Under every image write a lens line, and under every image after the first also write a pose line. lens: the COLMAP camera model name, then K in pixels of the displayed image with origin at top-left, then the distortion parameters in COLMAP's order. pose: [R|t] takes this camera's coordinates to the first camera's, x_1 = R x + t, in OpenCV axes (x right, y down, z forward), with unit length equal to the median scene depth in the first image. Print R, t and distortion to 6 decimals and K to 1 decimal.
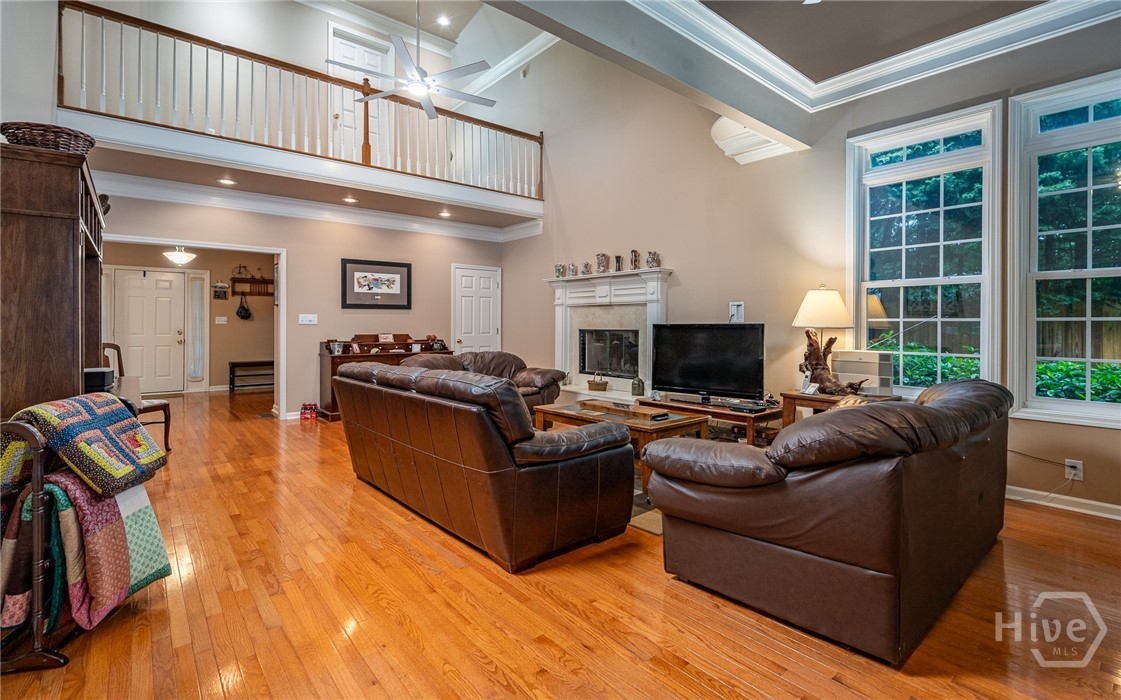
lens RADIAL K [[509.0, 0, 559.1], [0, 509.0, 323.6], [0, 0, 1]] dist [-0.001215, -0.000076]
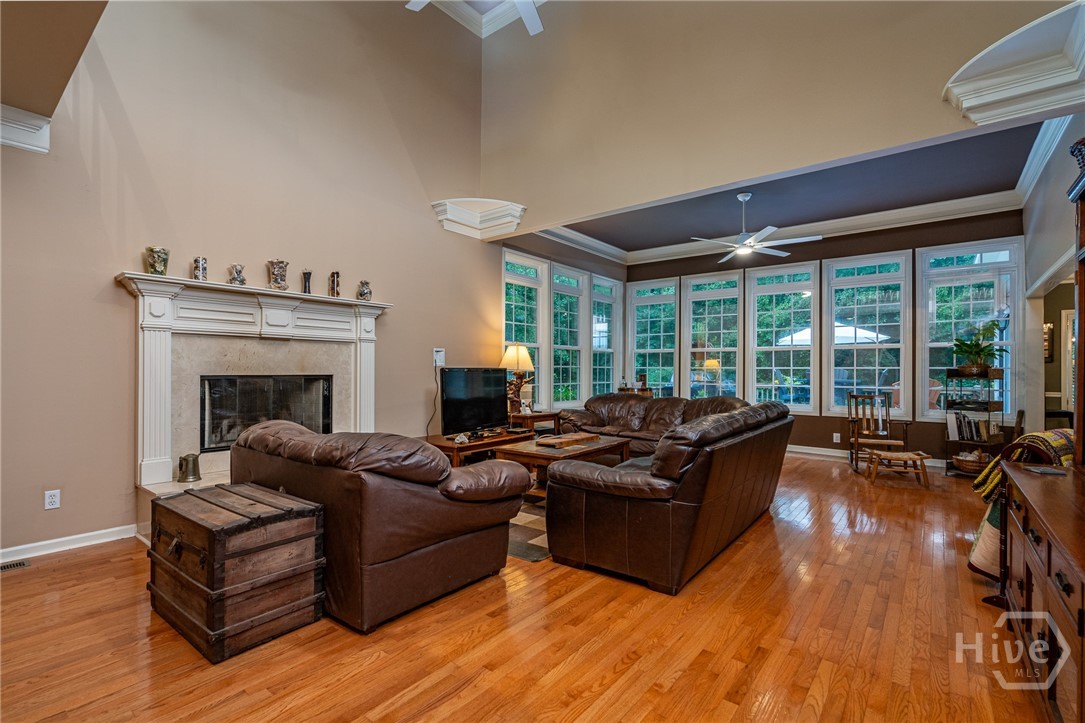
lens RADIAL K [[493.3, 0, 540.0], [0, 493.3, 360.3], [0, 0, 1]] dist [-0.000839, 0.000338]
pose [[-0.196324, 0.011033, 0.980477, -0.917192], [-0.007443, 0.999891, -0.012741, -0.002505], [-0.980511, -0.009799, -0.196220, 1.189752]]
